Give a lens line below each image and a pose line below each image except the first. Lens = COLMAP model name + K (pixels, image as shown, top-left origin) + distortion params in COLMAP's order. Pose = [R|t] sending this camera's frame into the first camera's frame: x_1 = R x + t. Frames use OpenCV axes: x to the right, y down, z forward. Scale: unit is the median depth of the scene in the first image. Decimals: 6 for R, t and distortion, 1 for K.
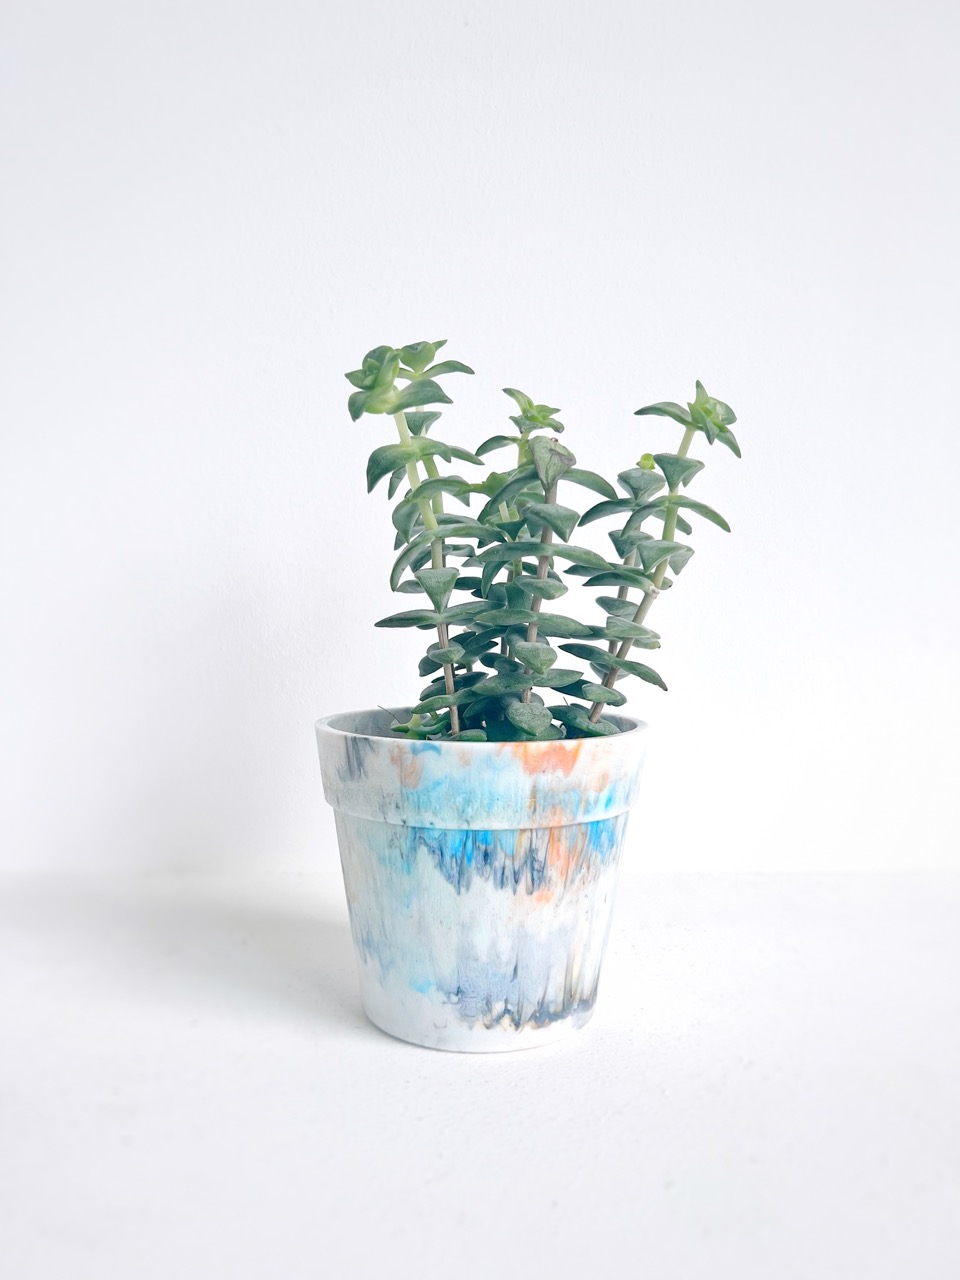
lens RADIAL K [[998.4, 0, 479.0], [0, 998.4, 643.0], [0, 0, 1]] dist [0.009390, -0.021691]
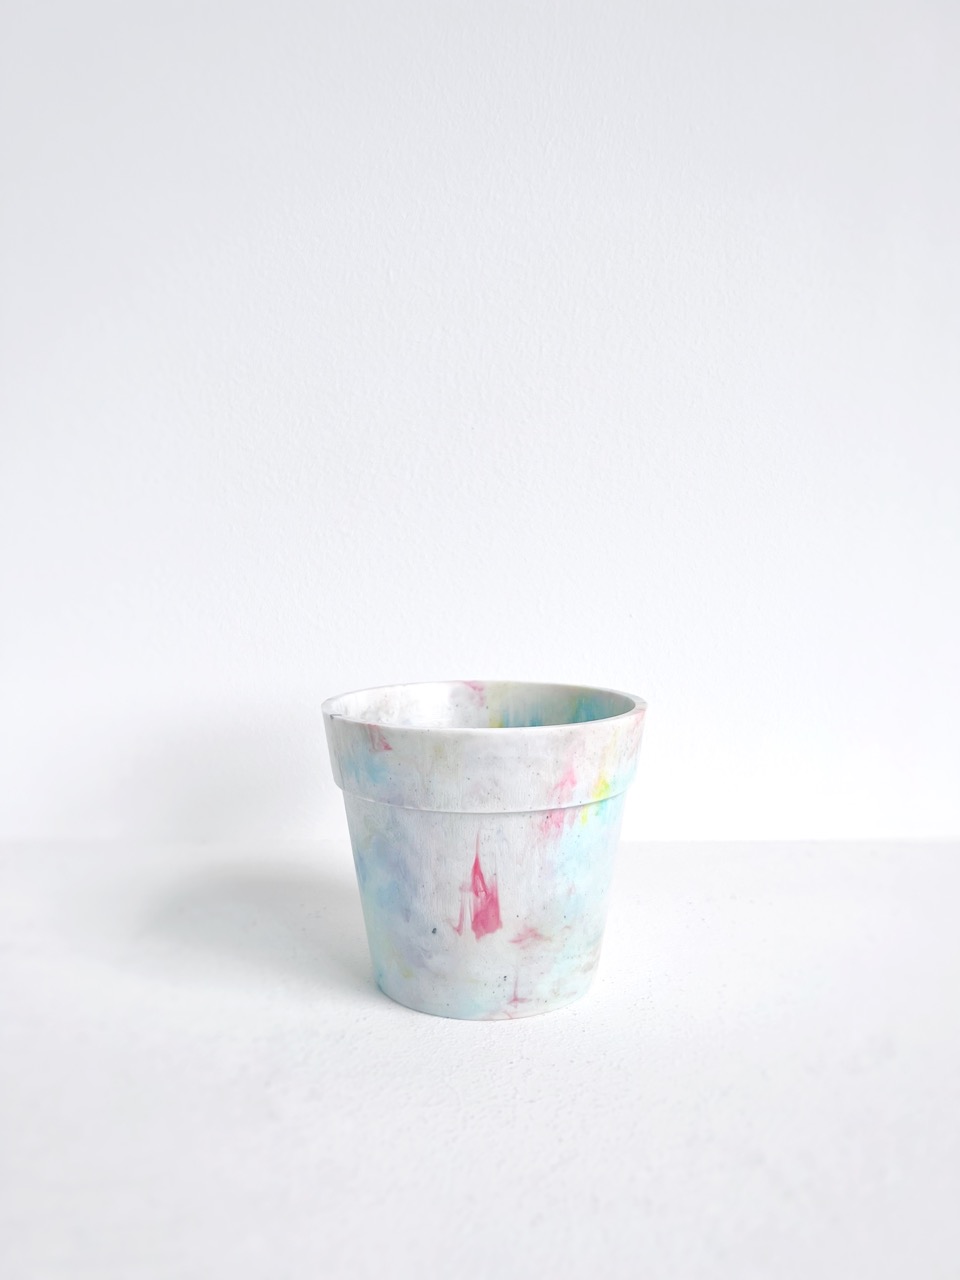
lens RADIAL K [[998.4, 0, 473.0], [0, 998.4, 643.5], [0, 0, 1]] dist [0.009390, -0.021691]
pose [[0.999976, 0.001799, 0.006684, -0.116726], [-0.002172, 0.998416, 0.056216, -0.044483], [-0.006573, -0.056229, 0.998396, 0.006208]]
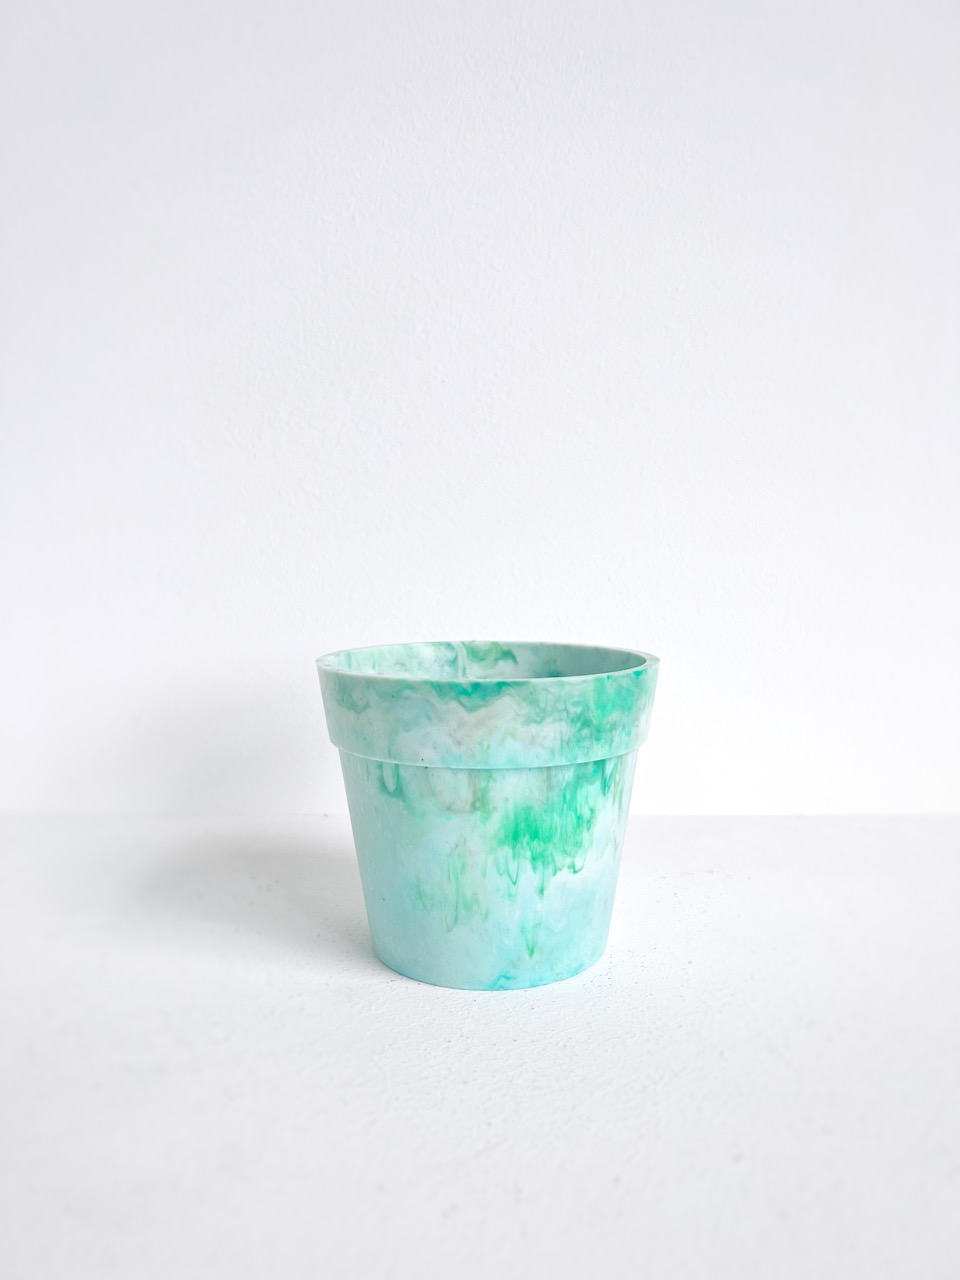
lens RADIAL K [[998.4, 0, 484.5], [0, 998.4, 638.4], [0, 0, 1]] dist [0.009390, -0.021691]
pose [[0.999991, 0.003176, -0.002727, -0.036368], [-0.003010, 0.998269, 0.058728, 0.004372], [0.002909, -0.058719, 0.998270, 0.080778]]
